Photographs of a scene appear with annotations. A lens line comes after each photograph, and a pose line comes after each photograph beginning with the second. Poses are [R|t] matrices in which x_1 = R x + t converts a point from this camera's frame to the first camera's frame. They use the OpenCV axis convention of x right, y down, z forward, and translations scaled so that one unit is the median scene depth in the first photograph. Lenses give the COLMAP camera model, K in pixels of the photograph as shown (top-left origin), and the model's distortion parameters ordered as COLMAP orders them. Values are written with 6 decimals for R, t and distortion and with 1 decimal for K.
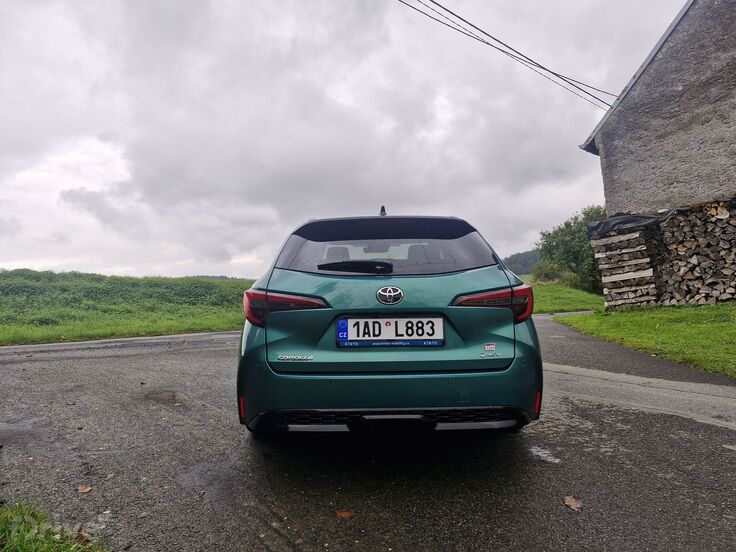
lens RADIAL K [[594.2, 0, 368.0], [0, 594.2, 276.0], [0, 0, 1]] dist [0.068658, 0.000277]
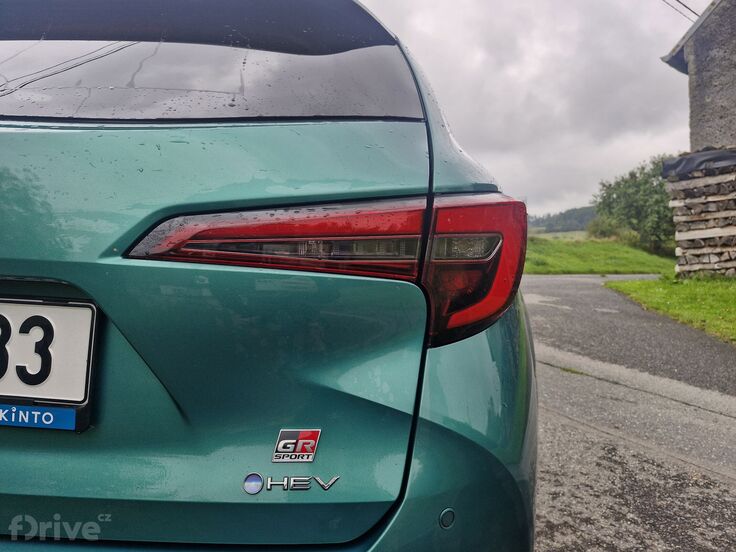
lens RADIAL K [[562.0, 0, 375.5], [0, 562.0, 284.5], [0, 0, 1]] dist [0.008755, 0.001627]
pose [[0.994228, 0.062069, -0.087509, 0.081748], [-0.052593, 0.992897, 0.106719, 0.010795], [0.093511, -0.101501, 0.990431, 0.260448]]
